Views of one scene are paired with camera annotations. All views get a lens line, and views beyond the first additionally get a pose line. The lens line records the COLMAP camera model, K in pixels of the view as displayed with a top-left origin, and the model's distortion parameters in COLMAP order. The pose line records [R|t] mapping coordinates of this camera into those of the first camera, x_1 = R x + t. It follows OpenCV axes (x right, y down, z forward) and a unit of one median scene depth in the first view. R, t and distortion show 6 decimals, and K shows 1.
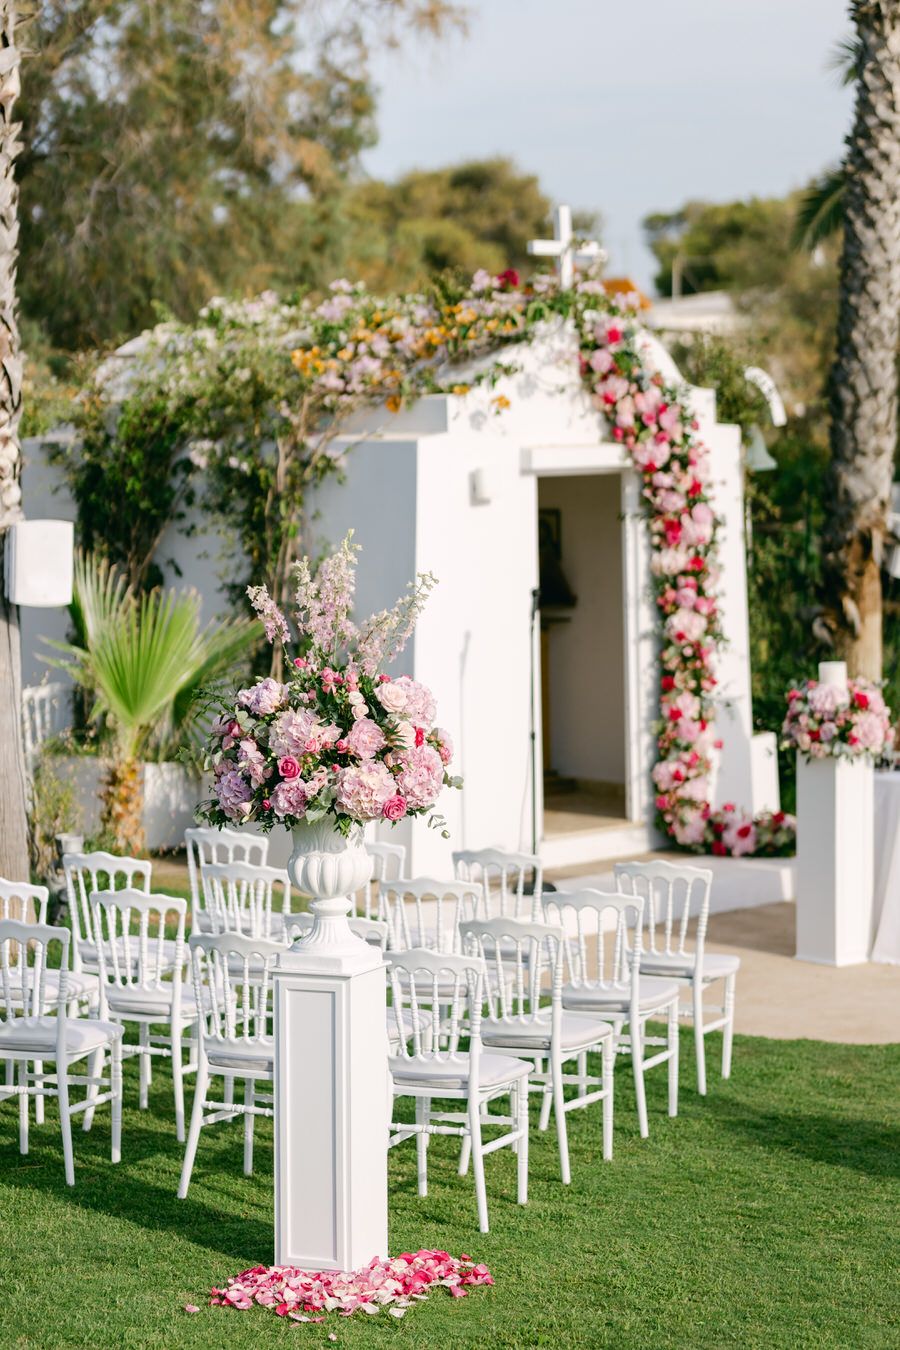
lens RADIAL K [[3108.5, 0, 450.0], [0, 3108.5, 675.0], [0, 0, 1]] dist [-0.063677, -0.104695]
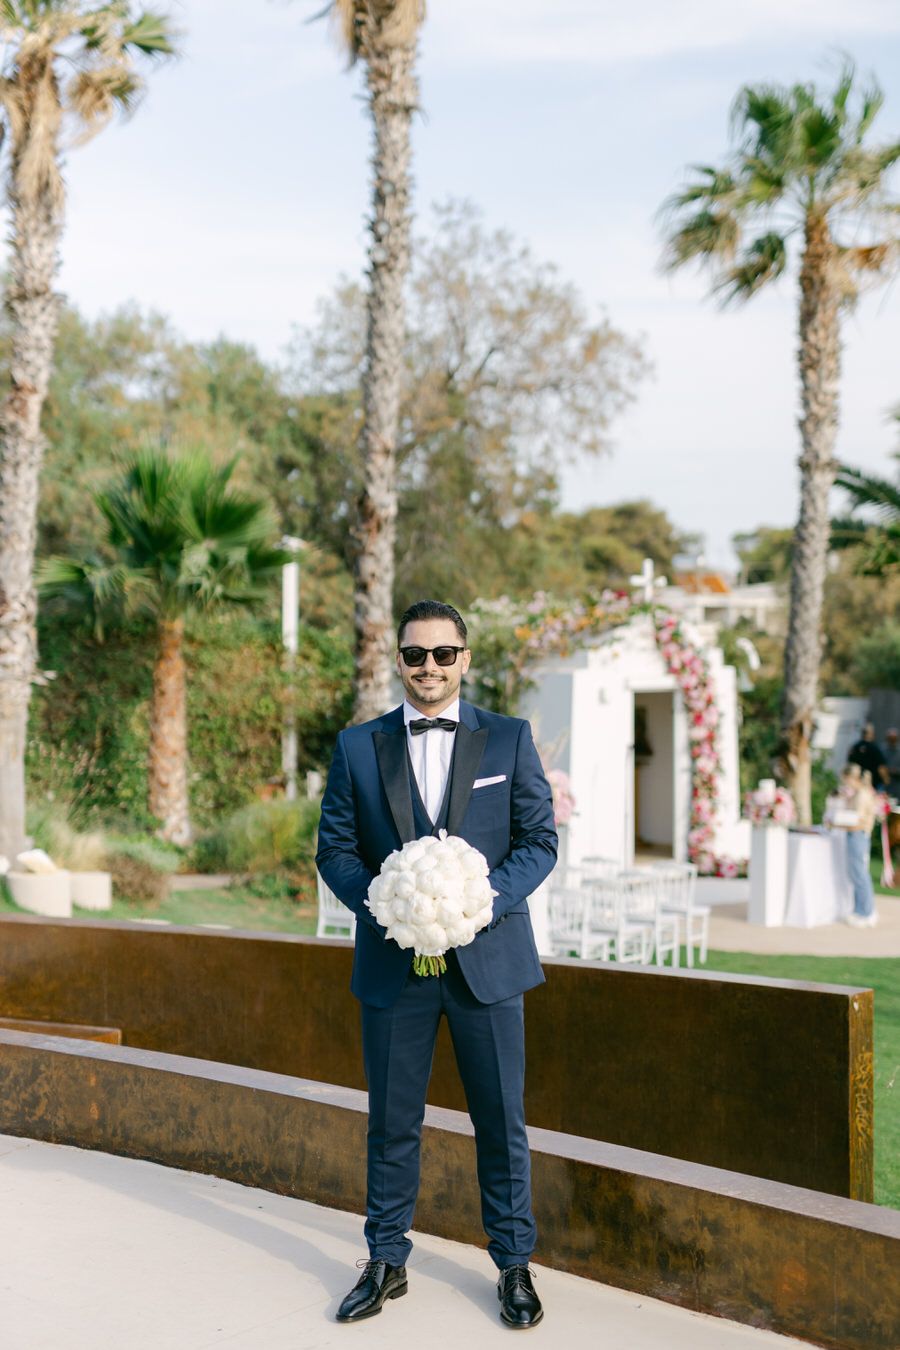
lens RADIAL K [[3108.5, 0, 450.0], [0, 3108.5, 675.0], [0, 0, 1]] dist [-0.063677, -0.104695]
pose [[0.997213, 0.020361, -0.071776, 0.054617], [-0.025225, 0.997399, -0.067514, 0.067381], [0.070215, 0.069137, 0.995133, -1.053027]]
